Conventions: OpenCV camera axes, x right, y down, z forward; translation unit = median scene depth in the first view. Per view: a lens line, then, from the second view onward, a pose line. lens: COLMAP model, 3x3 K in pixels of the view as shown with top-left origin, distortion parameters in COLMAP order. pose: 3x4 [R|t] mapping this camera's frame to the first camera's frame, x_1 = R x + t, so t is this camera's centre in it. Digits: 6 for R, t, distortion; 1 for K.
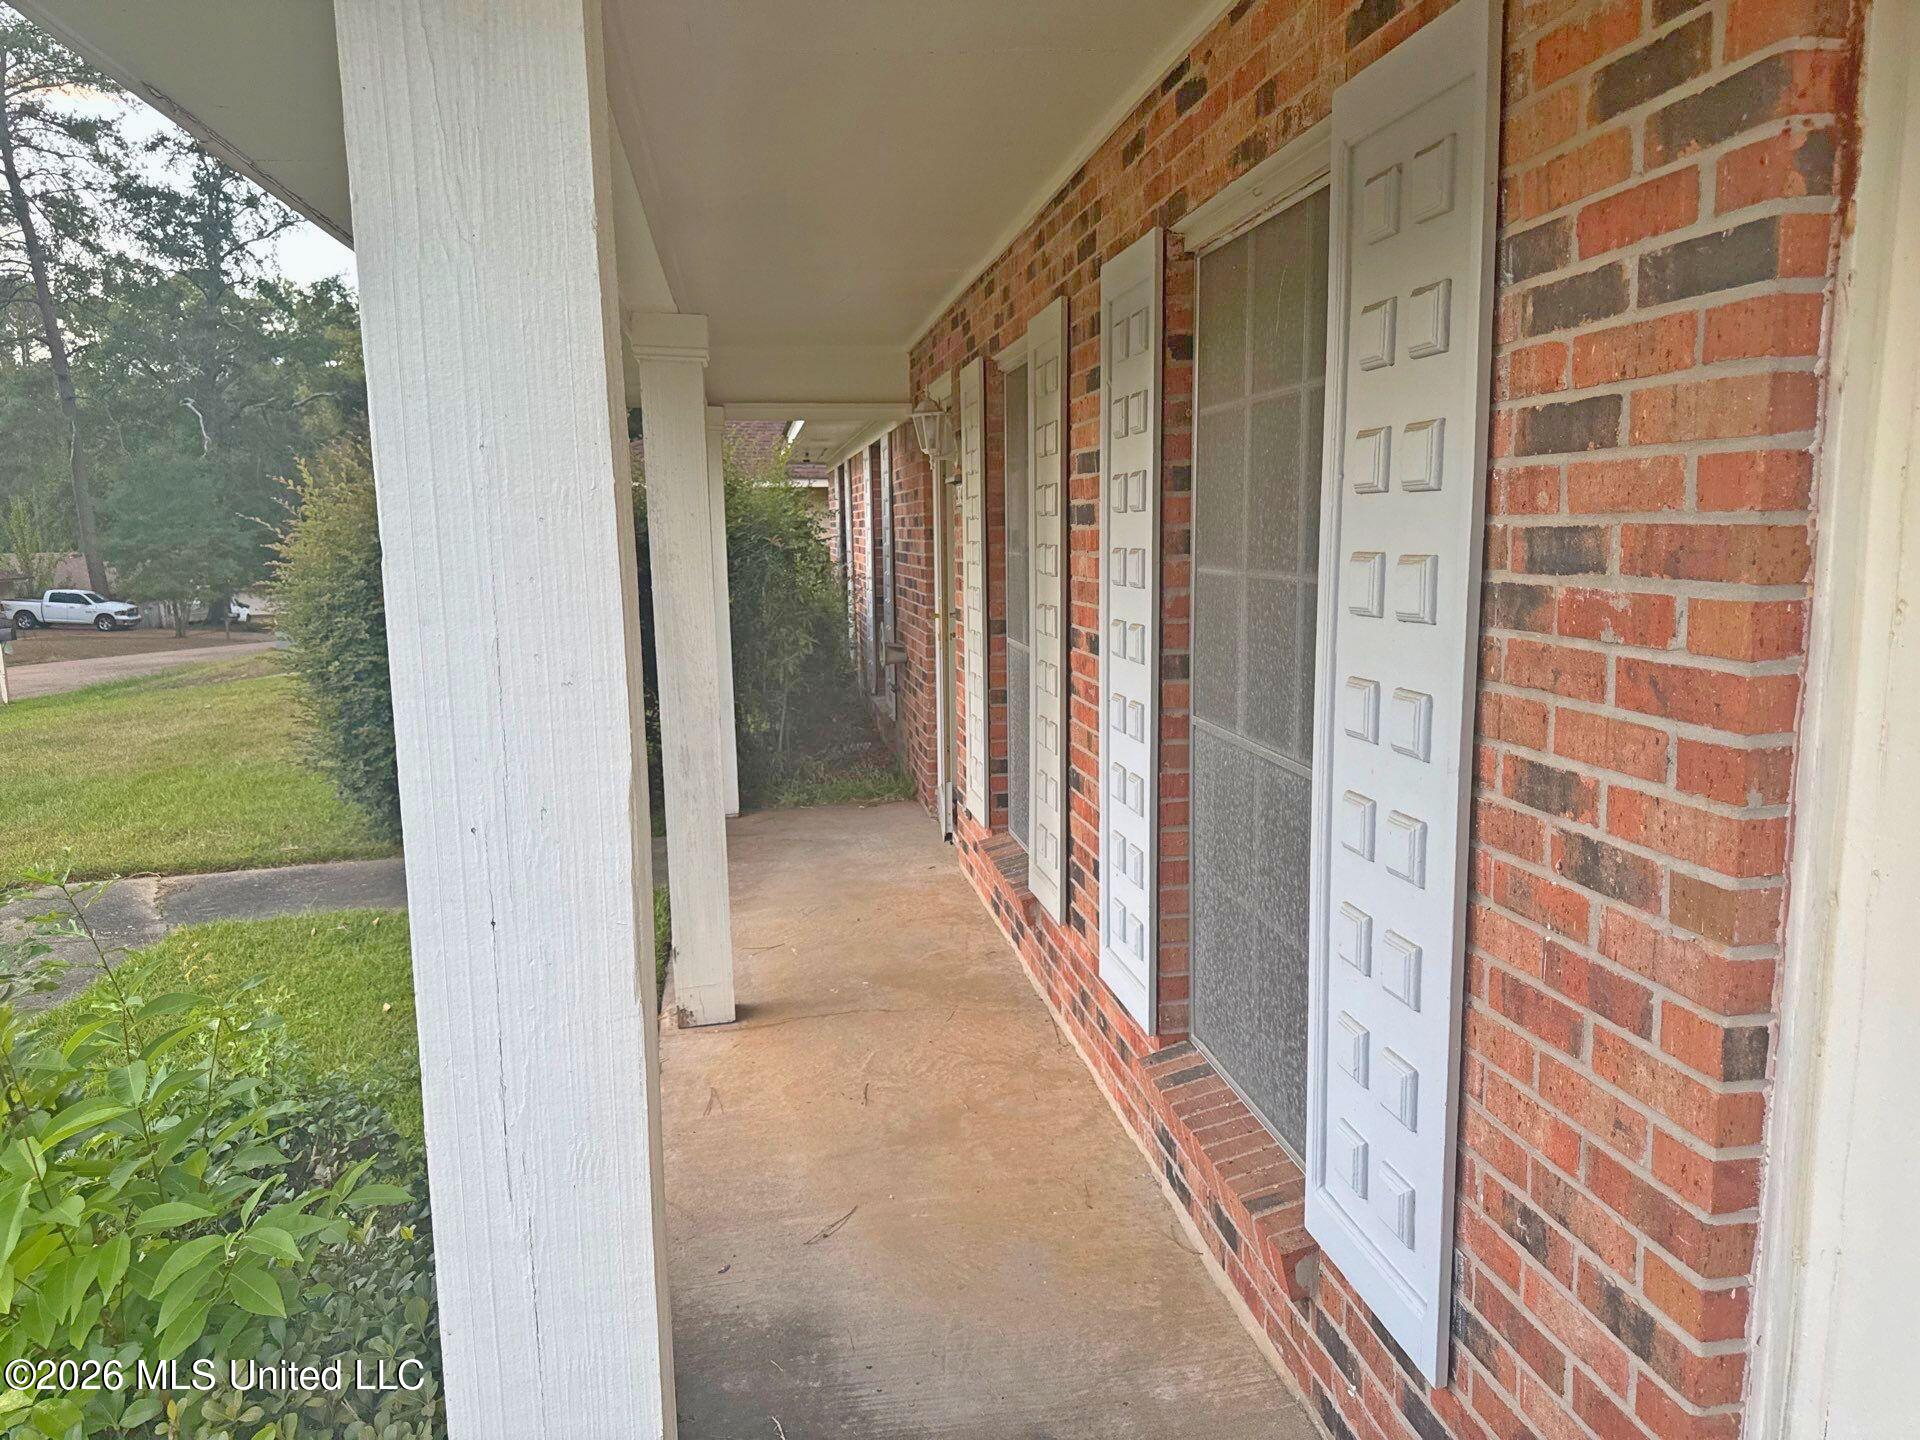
lens RADIAL K [[1361.9, 0, 963.6], [0, 1361.9, 712.7], [0, 0, 1]] dist [0.043491, -0.000211]
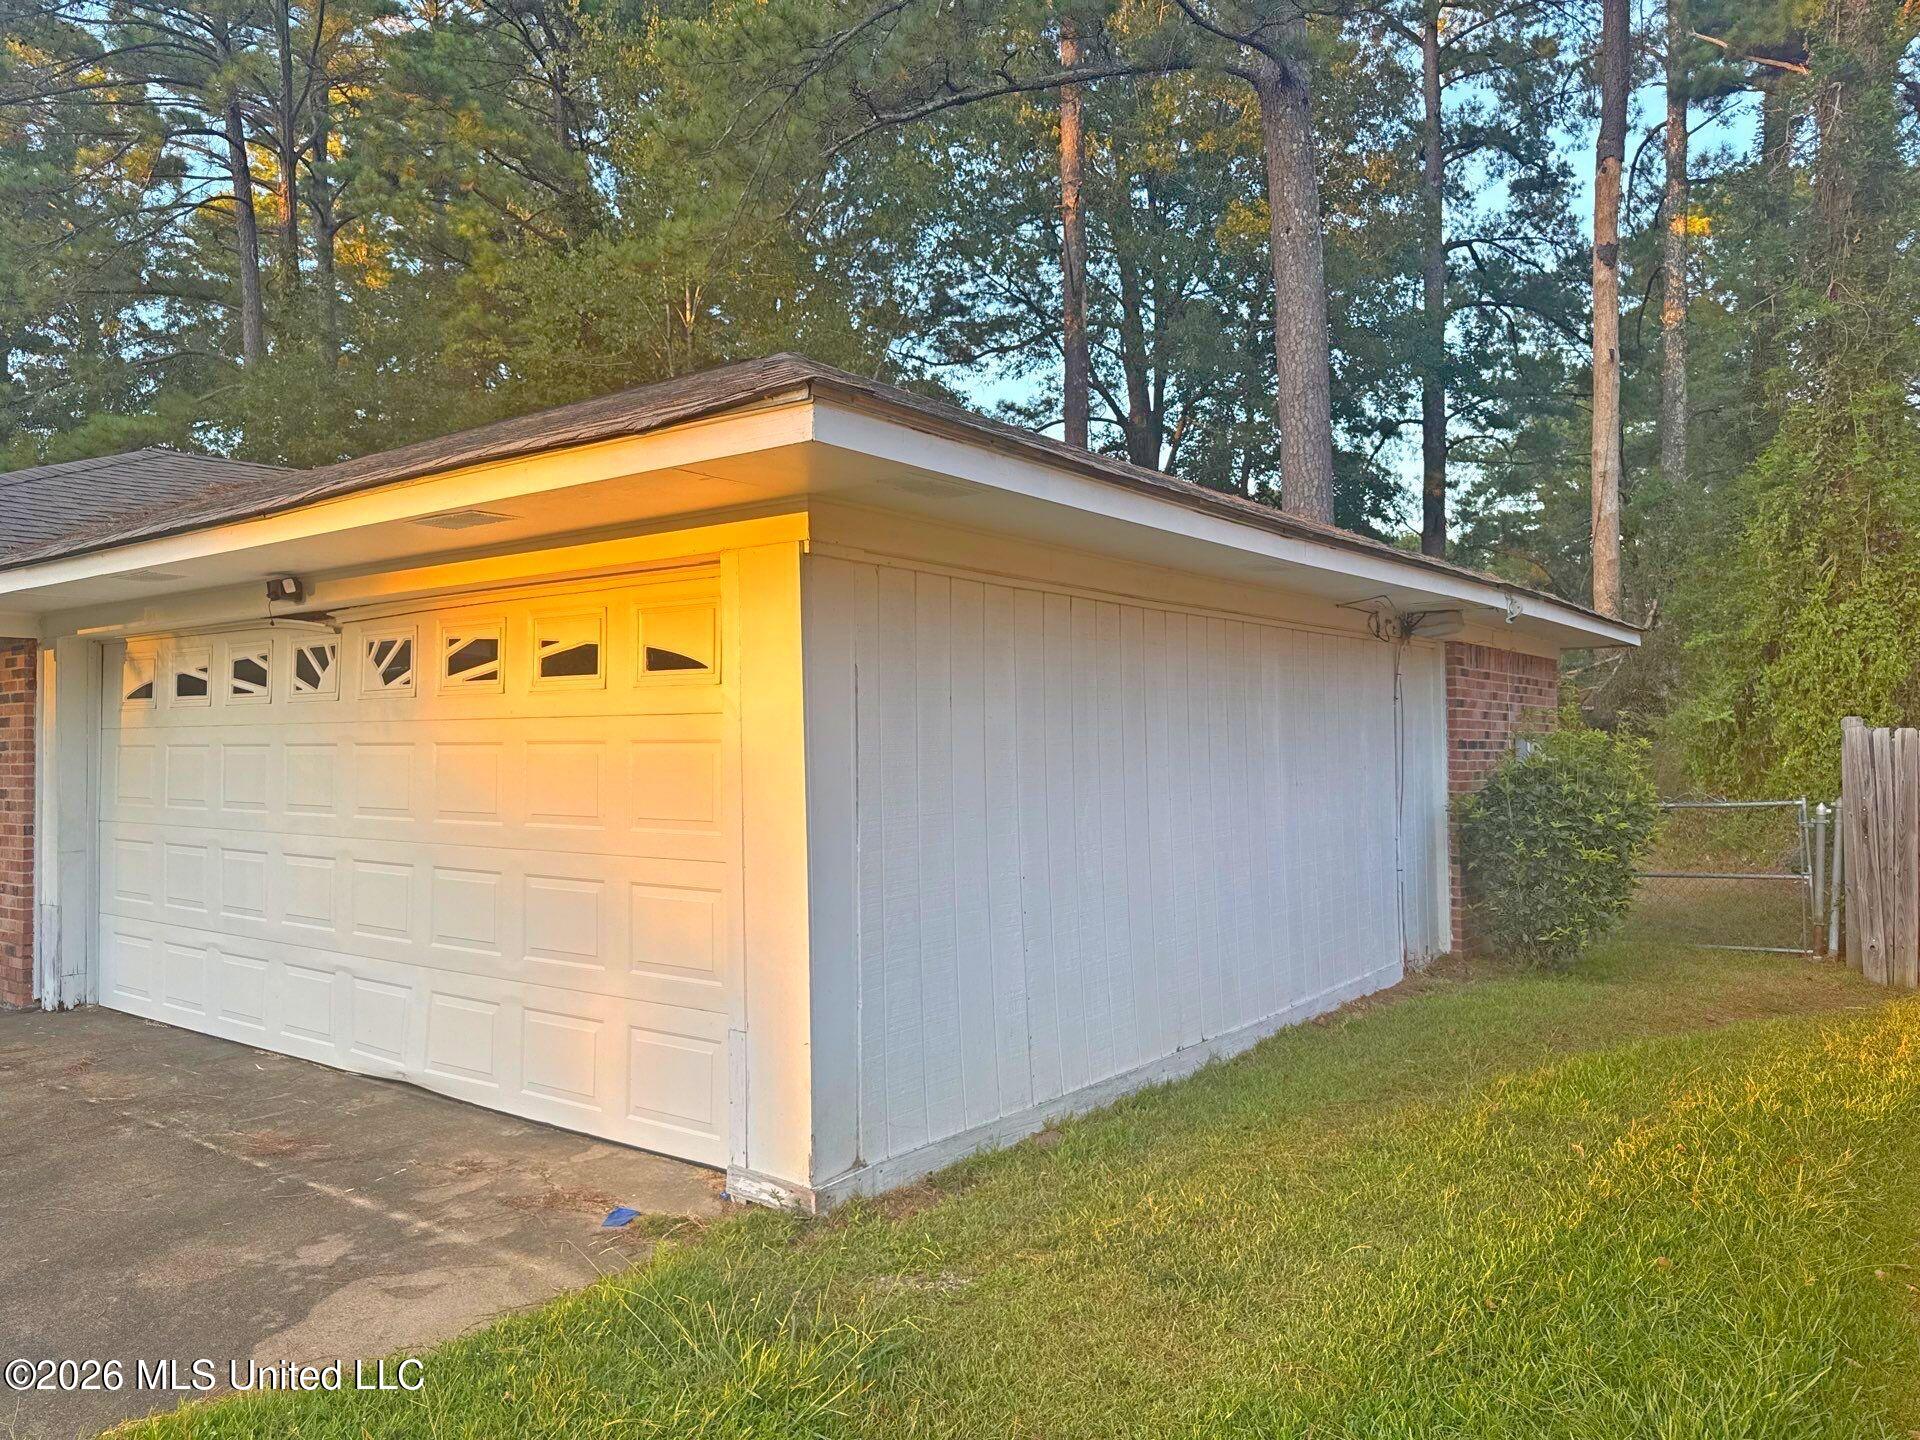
lens RADIAL K [[1361.9, 0, 959.5], [0, 1361.9, 719.0], [0, 0, 1]] dist [0.043491, -0.000211]
pose [[0.731191, 0.012350, 0.682061, -0.306606], [0.097277, 0.987731, -0.122168, 0.473608], [-0.675201, 0.155677, 0.721018, -3.205489]]
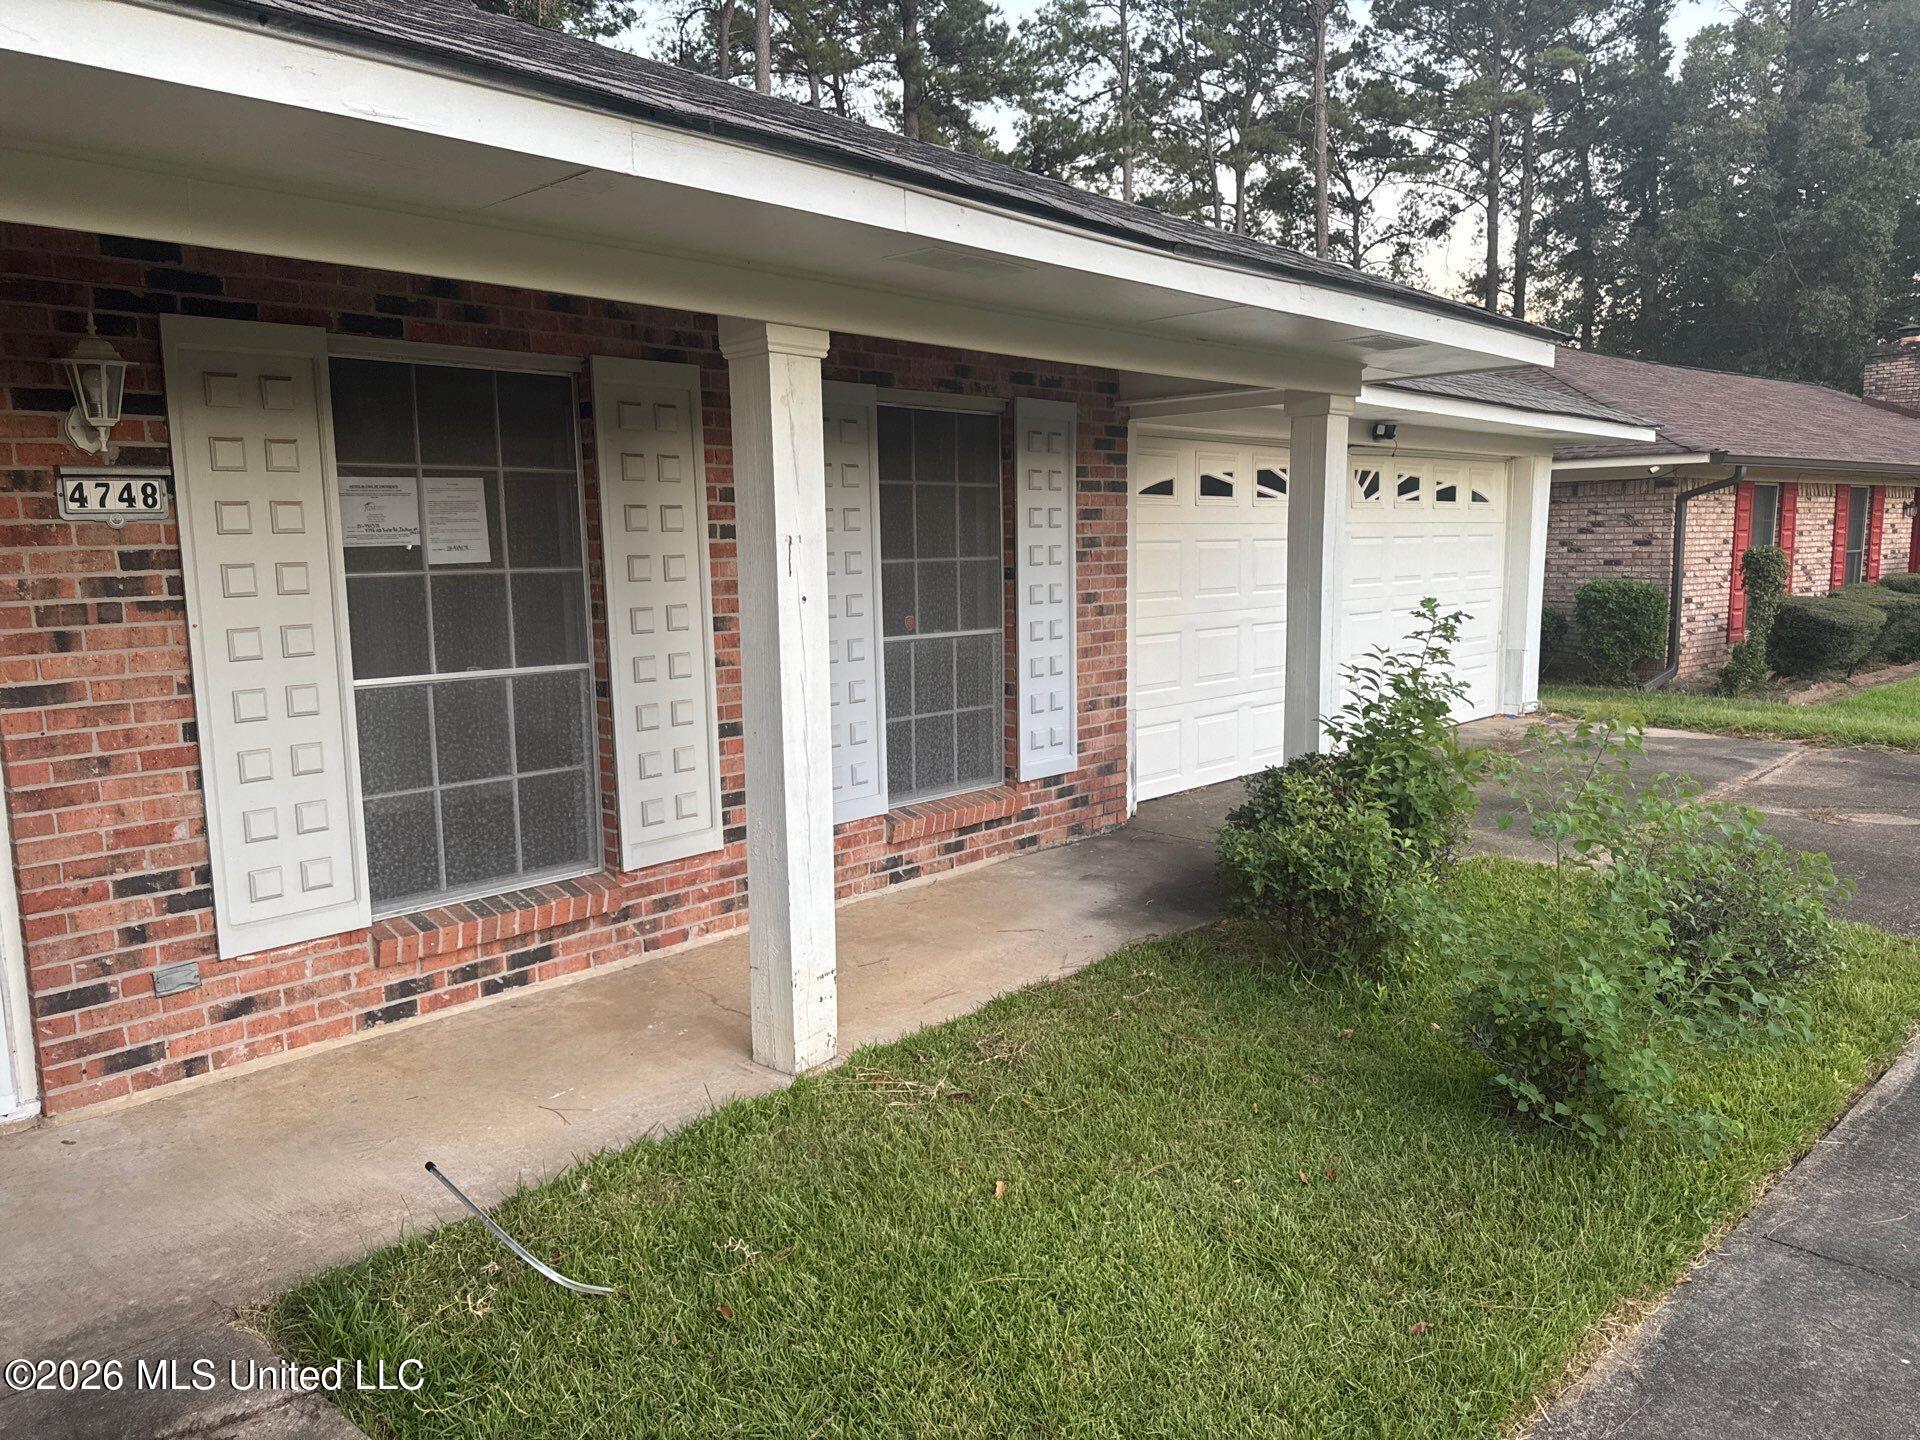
lens RADIAL K [[1361.9, 0, 966.0], [0, 1361.9, 722.3], [0, 0, 1]] dist [0.043491, -0.000211]
pose [[-0.615409, -0.083344, 0.783789, -1.731400], [0.132236, 0.969383, 0.206906, -0.320452], [-0.777036, 0.230977, -0.585546, 2.487880]]
